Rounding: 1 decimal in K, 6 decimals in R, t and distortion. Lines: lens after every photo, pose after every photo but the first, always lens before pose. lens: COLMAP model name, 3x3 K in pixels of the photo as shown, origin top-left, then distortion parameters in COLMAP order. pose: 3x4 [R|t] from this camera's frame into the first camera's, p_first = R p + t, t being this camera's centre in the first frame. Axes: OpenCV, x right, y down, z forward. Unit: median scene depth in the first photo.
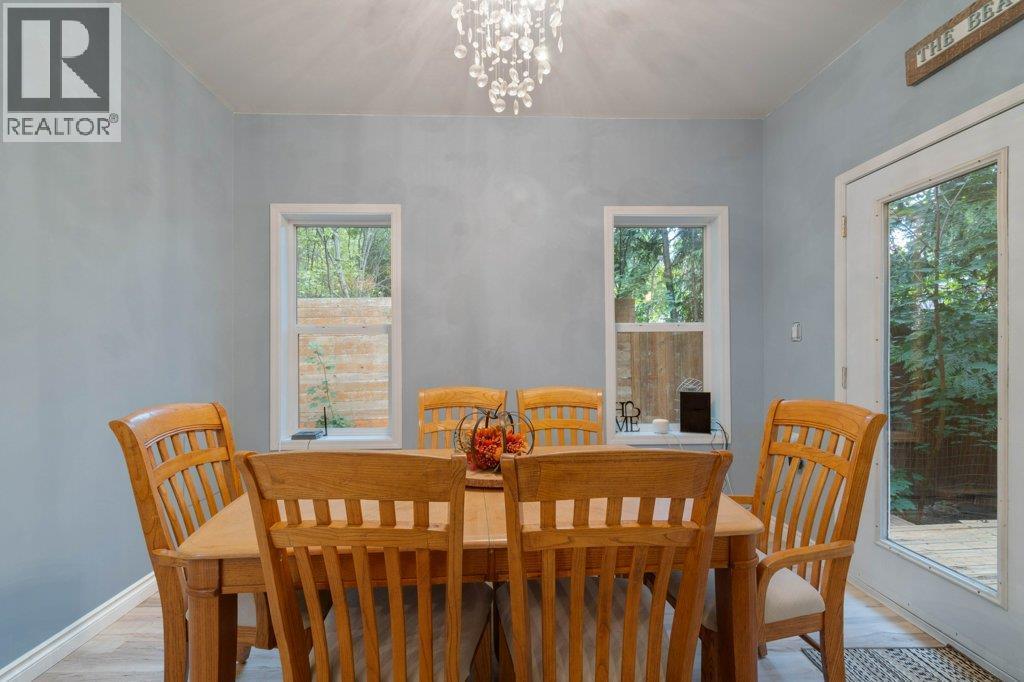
lens RADIAL K [[445.3, 0, 510.2], [0, 445.3, 346.2], [0, 0, 1]] dist [-0.003295, -0.000327]
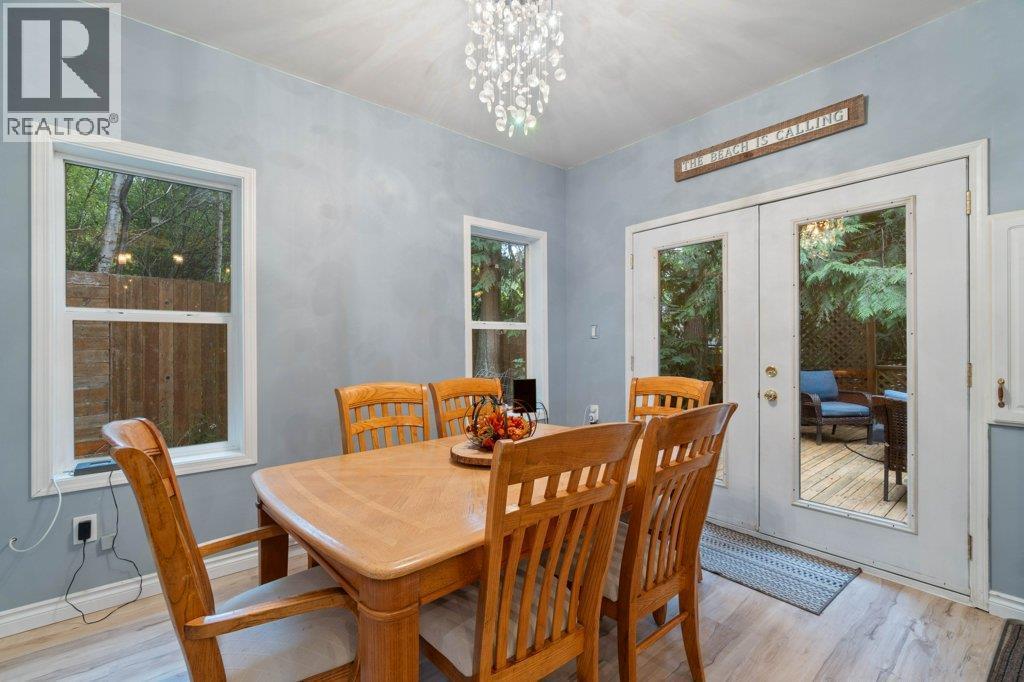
lens RADIAL K [[445.3, 0, 510.2], [0, 445.3, 346.2], [0, 0, 1]] dist [-0.003295, -0.000327]
pose [[0.792549, -0.000781, 0.609808, -0.374342], [-0.003769, 0.999974, 0.006178, 0.004384], [-0.609797, -0.007195, 0.792525, 0.052179]]
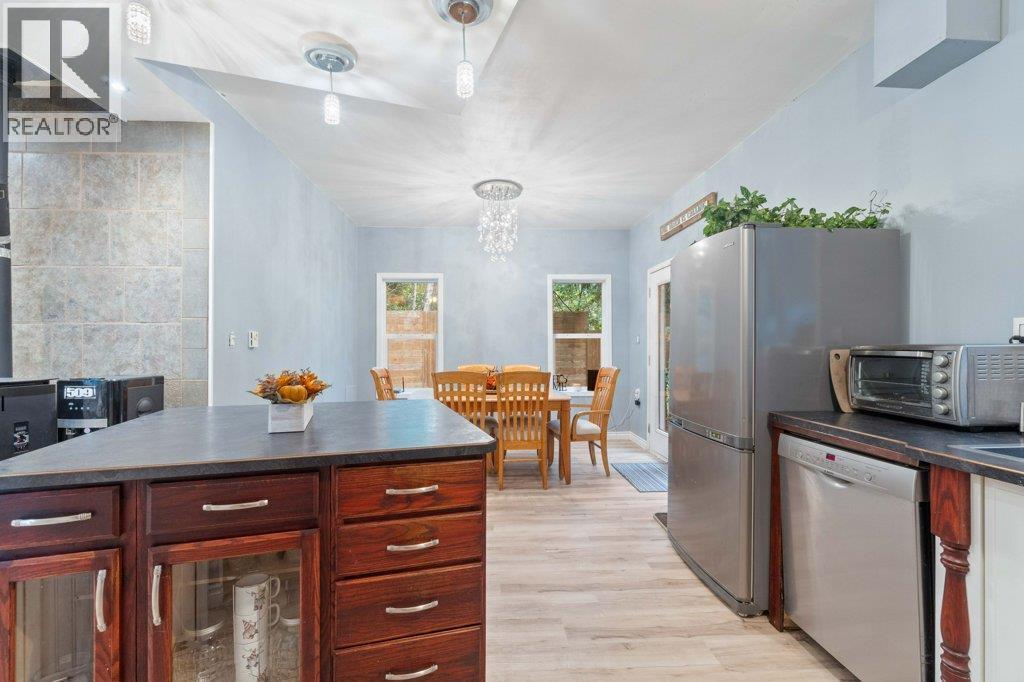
lens RADIAL K [[445.3, 0, 510.2], [0, 445.3, 346.2], [0, 0, 1]] dist [-0.003295, -0.000327]
pose [[0.999818, 0.003499, 0.018741, 0.012245], [-0.003569, 0.999987, 0.003715, -0.006514], [-0.018728, -0.003782, 0.999817, -0.948289]]
